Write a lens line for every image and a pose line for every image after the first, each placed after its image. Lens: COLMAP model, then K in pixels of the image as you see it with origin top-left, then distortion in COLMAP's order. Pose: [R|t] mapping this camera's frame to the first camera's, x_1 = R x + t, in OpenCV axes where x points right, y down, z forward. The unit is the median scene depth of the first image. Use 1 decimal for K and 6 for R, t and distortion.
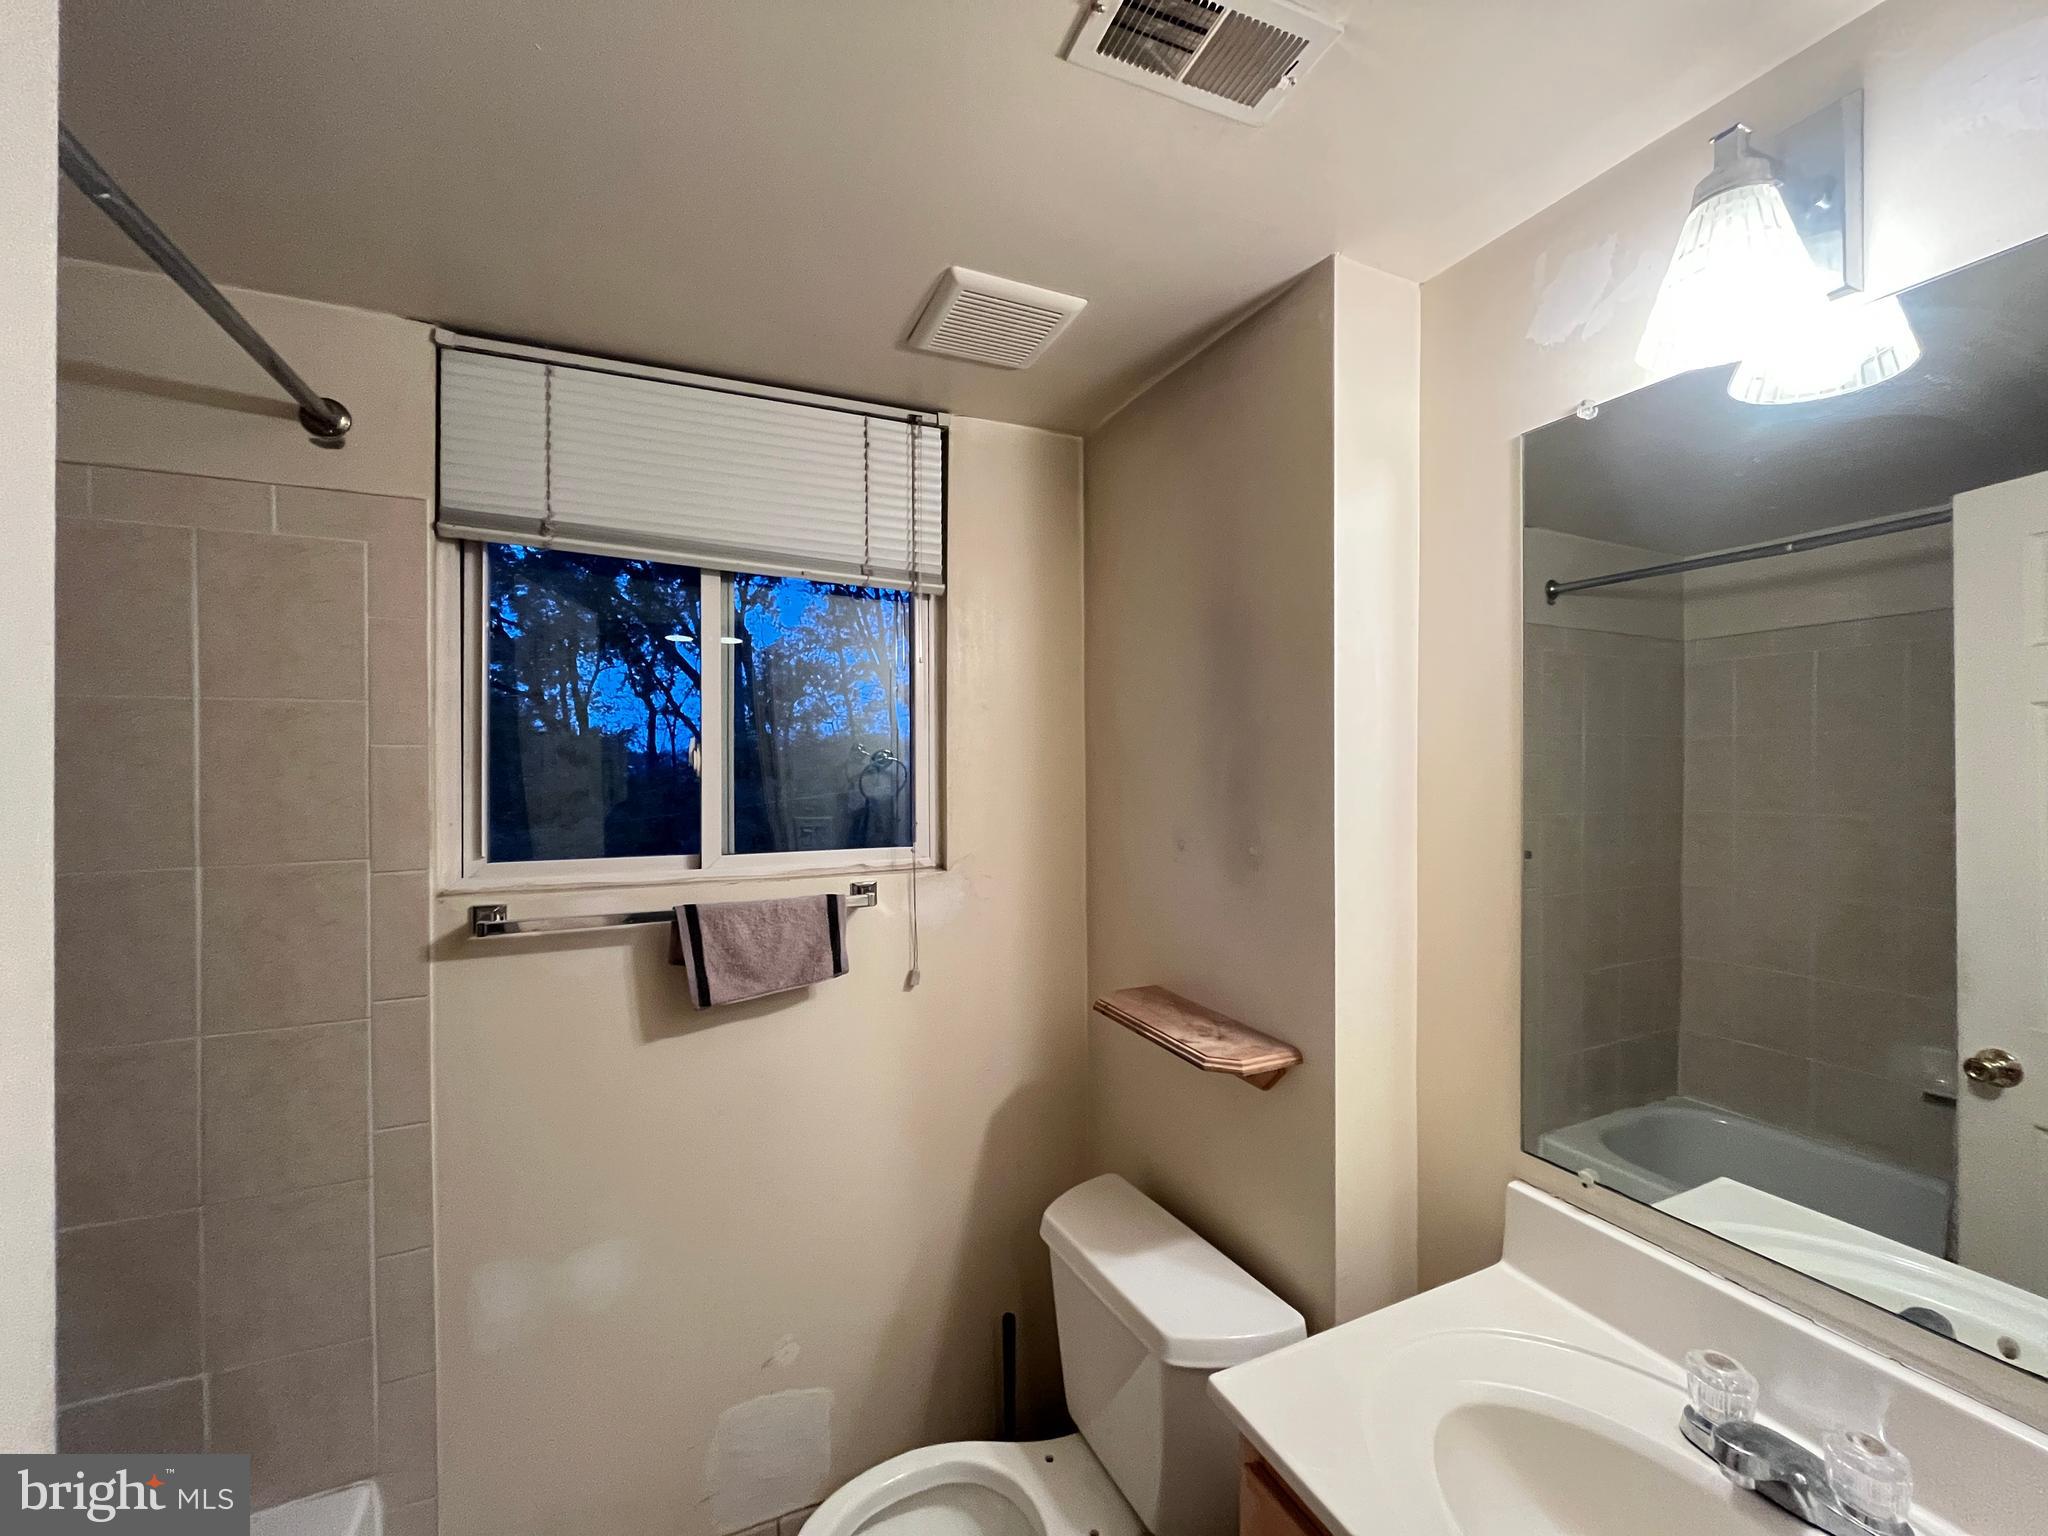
lens RADIAL K [[820.1, 0, 1029.4], [0, 820.1, 764.1], [0, 0, 1]] dist [-0.004133, -0.000956]
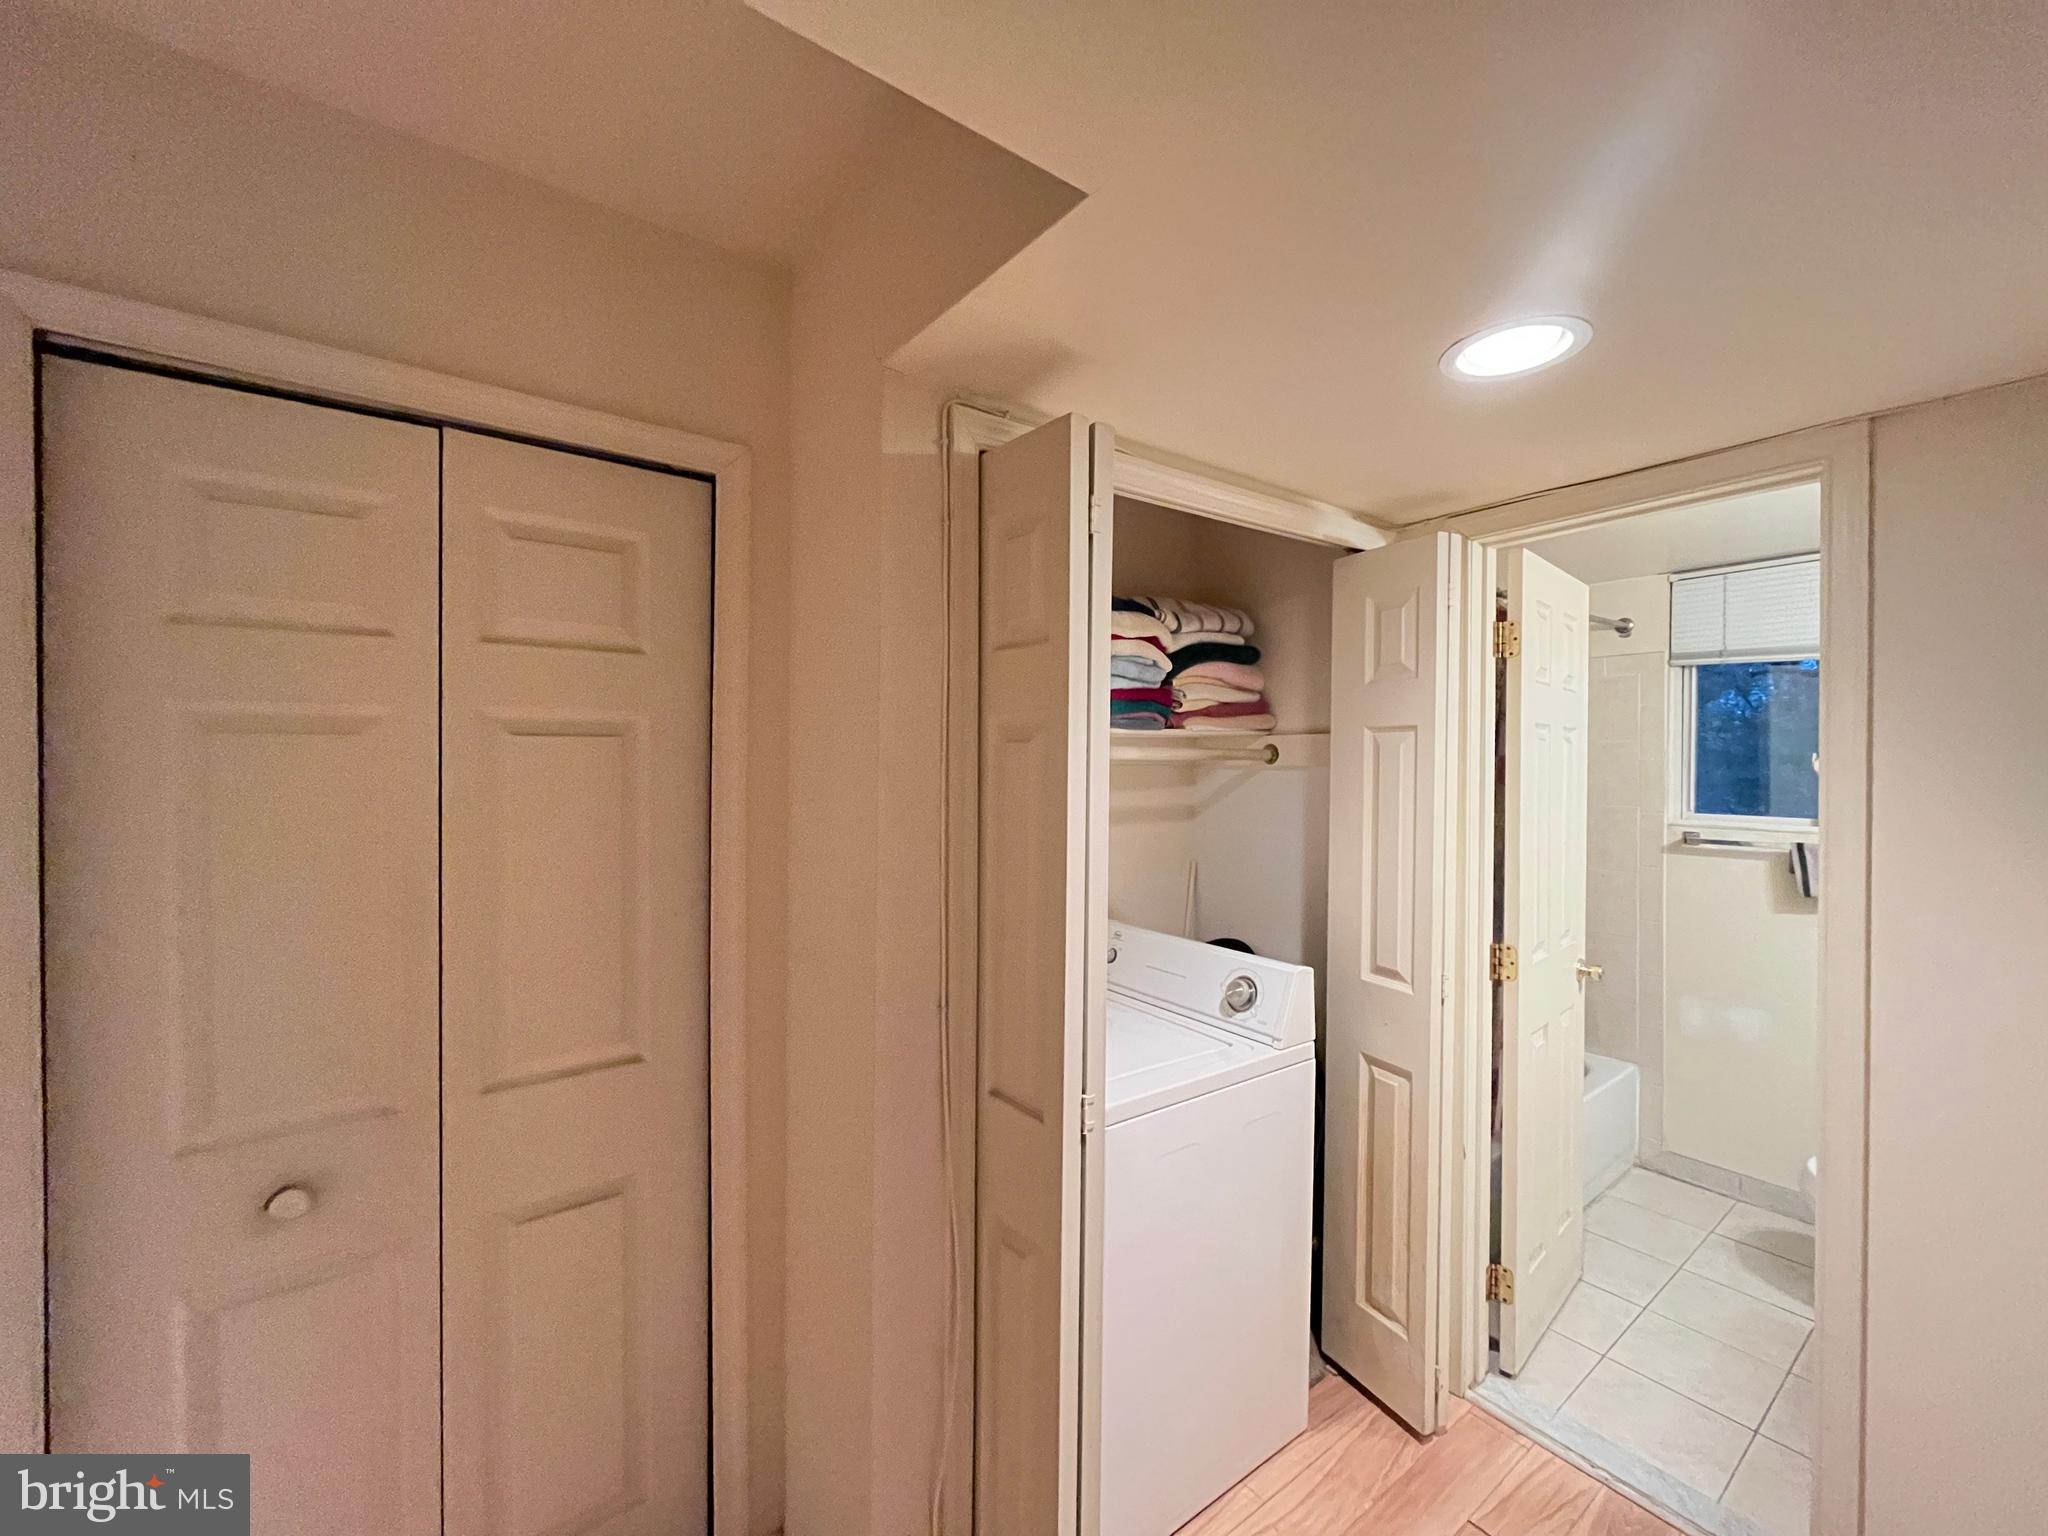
lens RADIAL K [[824.0, 0, 1033.6], [0, 824.0, 765.9], [0, 0, 1]] dist [0.000451, 0.000084]
pose [[0.216779, 0.013944, -0.976121, 1.083629], [-0.003229, 0.999903, 0.013566, -0.026259], [0.976215, 0.000211, 0.216803, -1.168605]]
